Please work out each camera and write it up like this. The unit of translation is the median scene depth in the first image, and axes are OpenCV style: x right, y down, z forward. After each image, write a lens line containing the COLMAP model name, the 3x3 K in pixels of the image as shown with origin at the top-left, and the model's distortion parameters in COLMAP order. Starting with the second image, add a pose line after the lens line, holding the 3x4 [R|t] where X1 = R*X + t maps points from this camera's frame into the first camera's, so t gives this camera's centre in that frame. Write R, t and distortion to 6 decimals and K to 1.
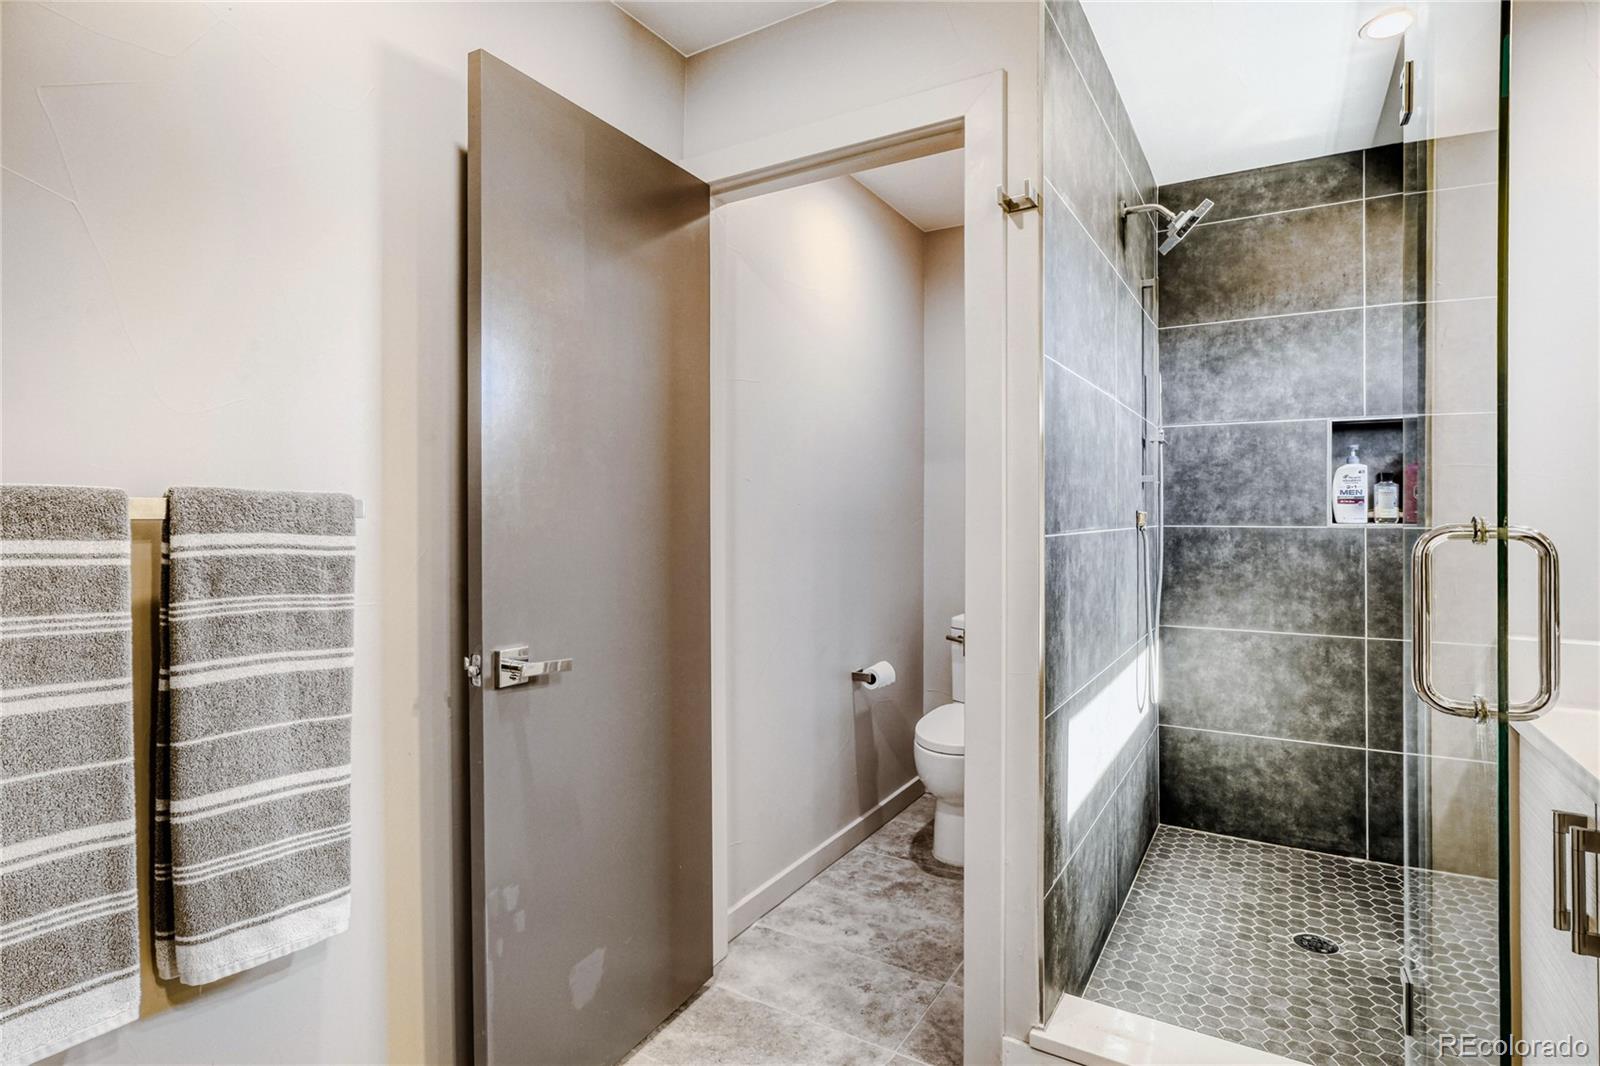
lens RADIAL K [[790.9, 0, 807.9], [0, 790.9, 531.0], [0, 0, 1]] dist [-0.038031, 0.008569]
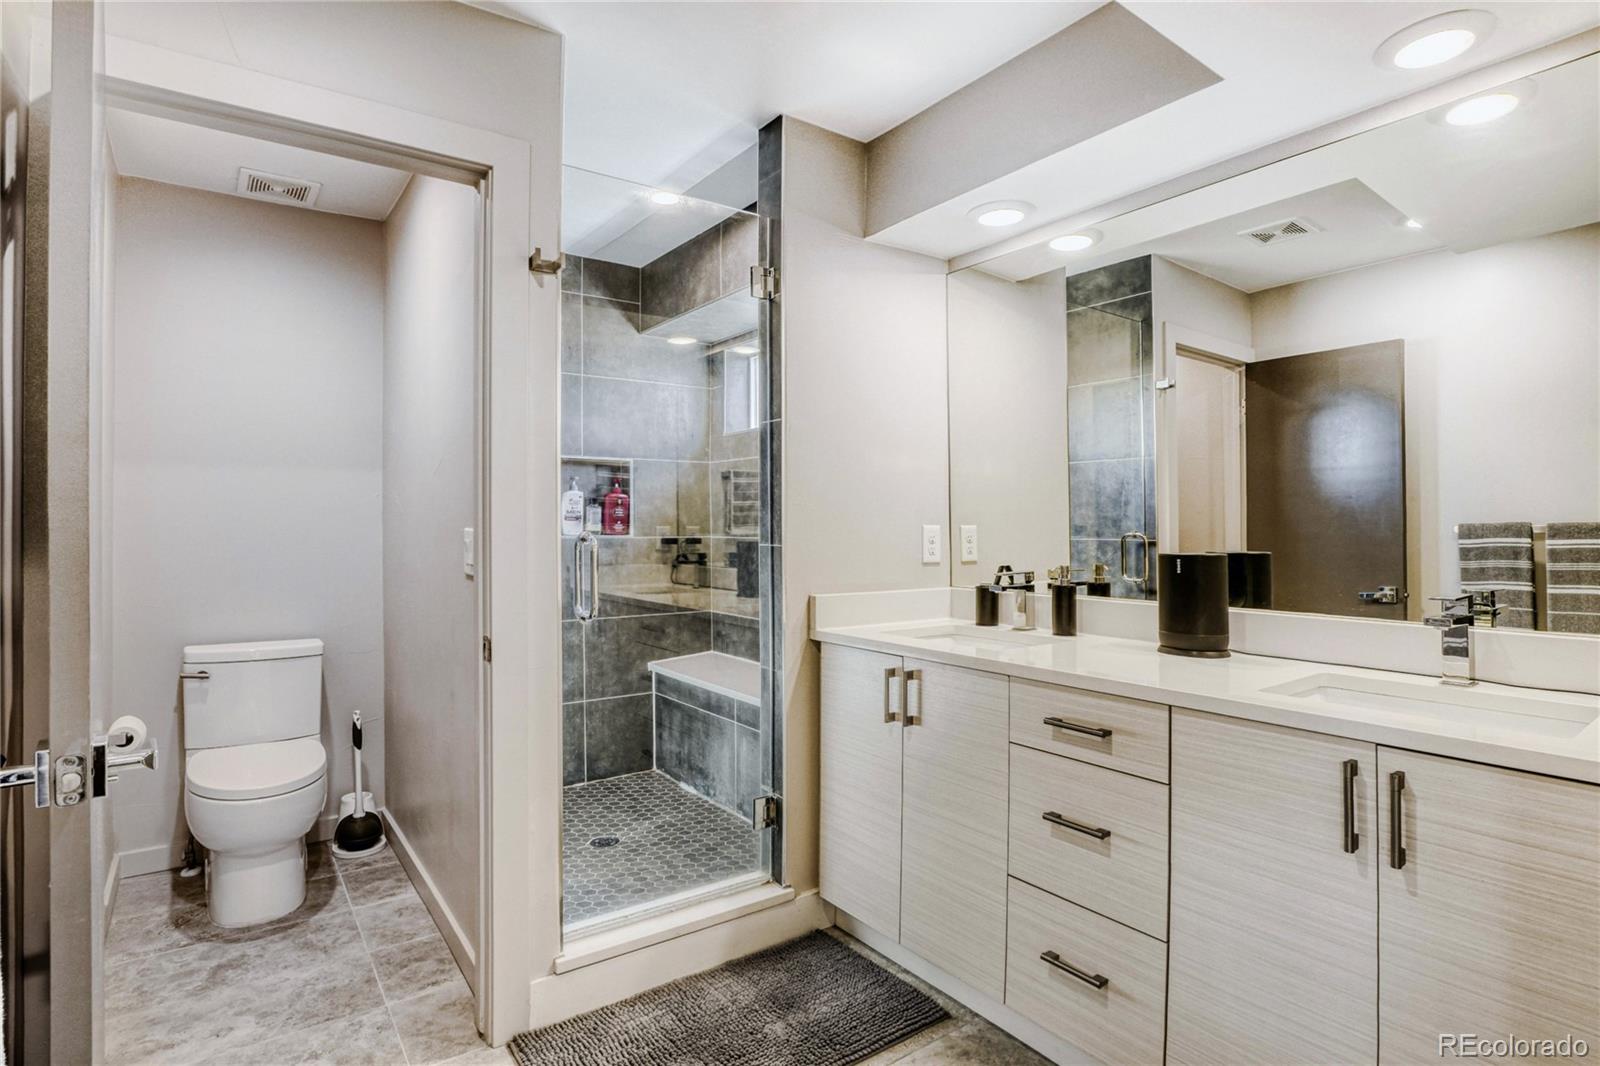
lens RADIAL K [[790.9, 0, 807.9], [0, 790.9, 531.0], [0, 0, 1]] dist [-0.038031, 0.008569]
pose [[0.380476, 0.006007, 0.924771, -0.435851], [0.003039, 0.999965, -0.007746, -0.004991], [-0.924786, 0.005757, 0.380444, 0.117506]]
